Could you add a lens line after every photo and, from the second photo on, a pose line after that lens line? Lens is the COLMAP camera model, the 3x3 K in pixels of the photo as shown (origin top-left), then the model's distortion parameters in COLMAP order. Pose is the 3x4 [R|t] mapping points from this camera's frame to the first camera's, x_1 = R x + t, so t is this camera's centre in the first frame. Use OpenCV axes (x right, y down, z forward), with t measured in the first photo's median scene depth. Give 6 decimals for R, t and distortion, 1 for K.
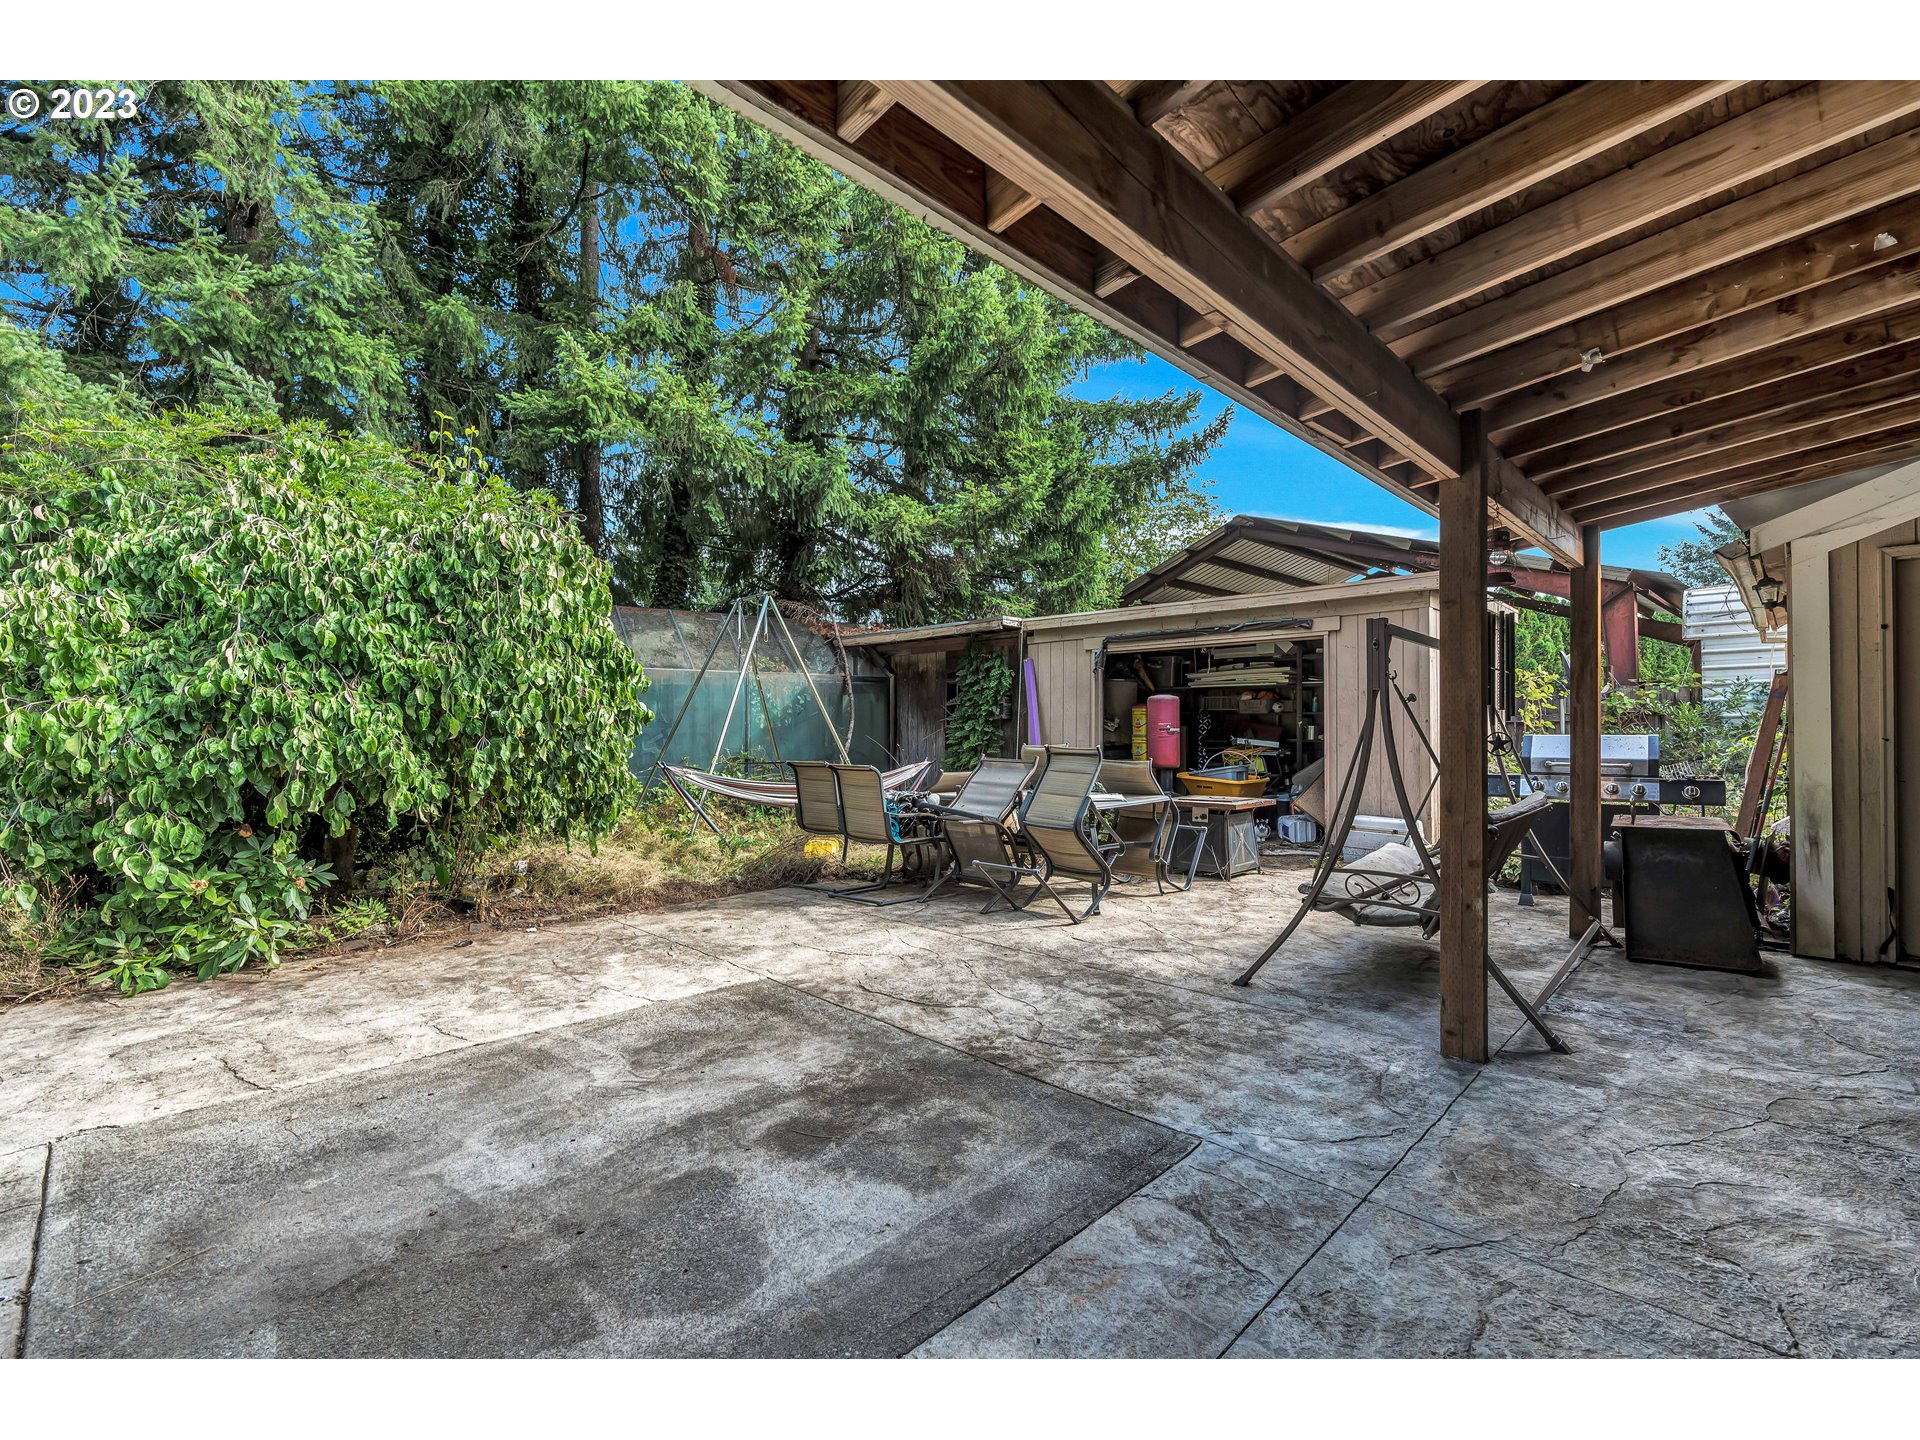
lens RADIAL K [[889.4, 0, 960.0], [0, 889.4, 720.0], [0, 0, 1]] dist [-0.017552, 0.000399]
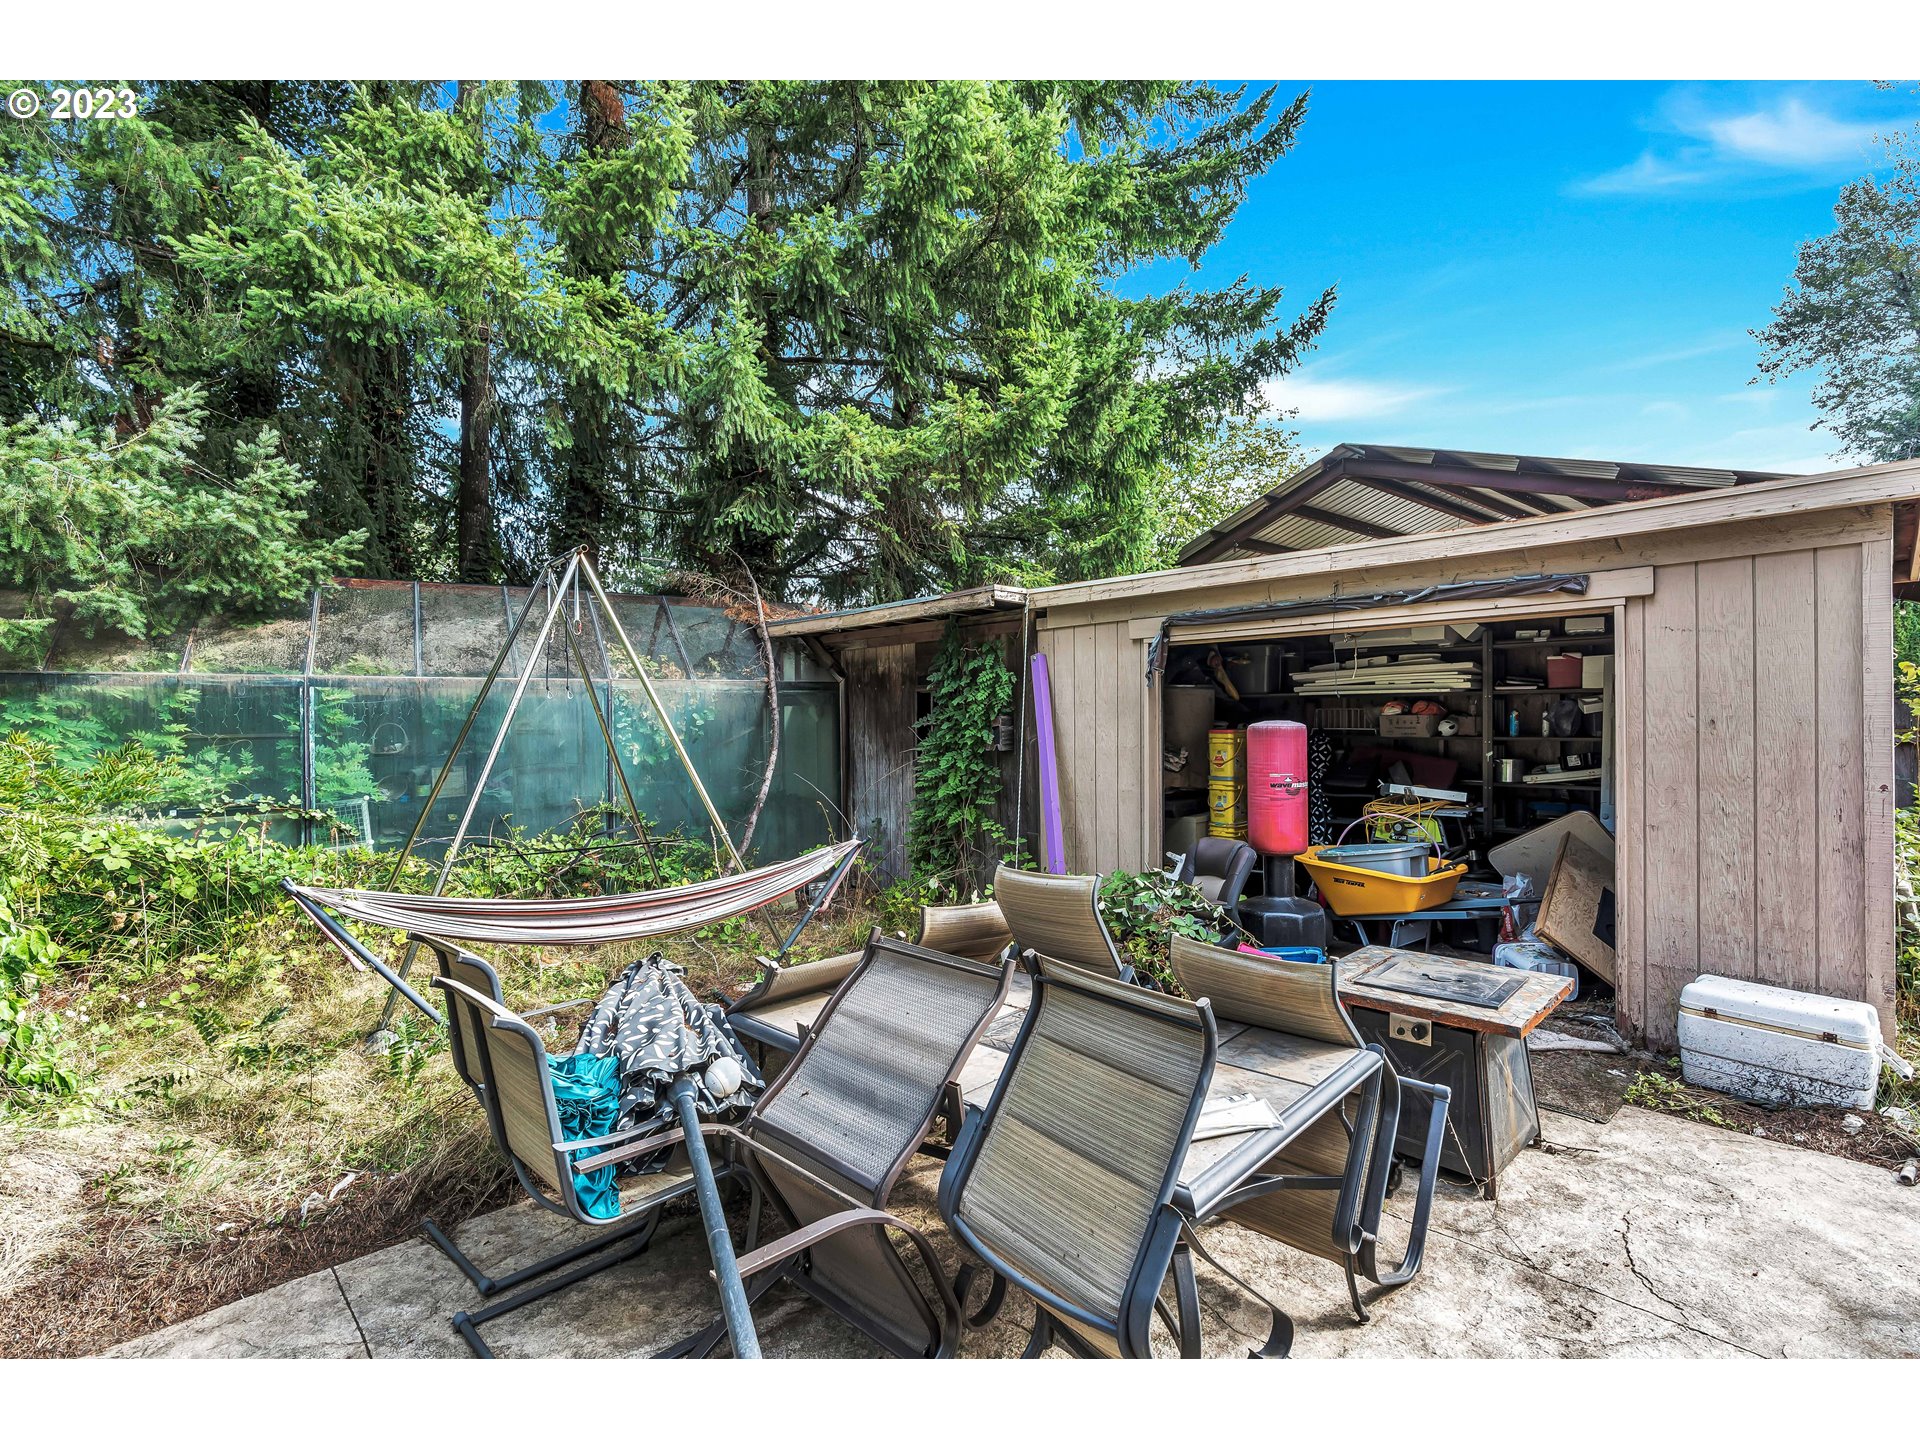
lens RADIAL K [[889.4, 0, 960.0], [0, 889.4, 720.0], [0, 0, 1]] dist [-0.017552, 0.000399]
pose [[0.999057, -0.010469, -0.042146, 0.042319], [0.011205, 0.999788, 0.017273, -0.030369], [0.041956, -0.017729, 0.998962, 0.334547]]
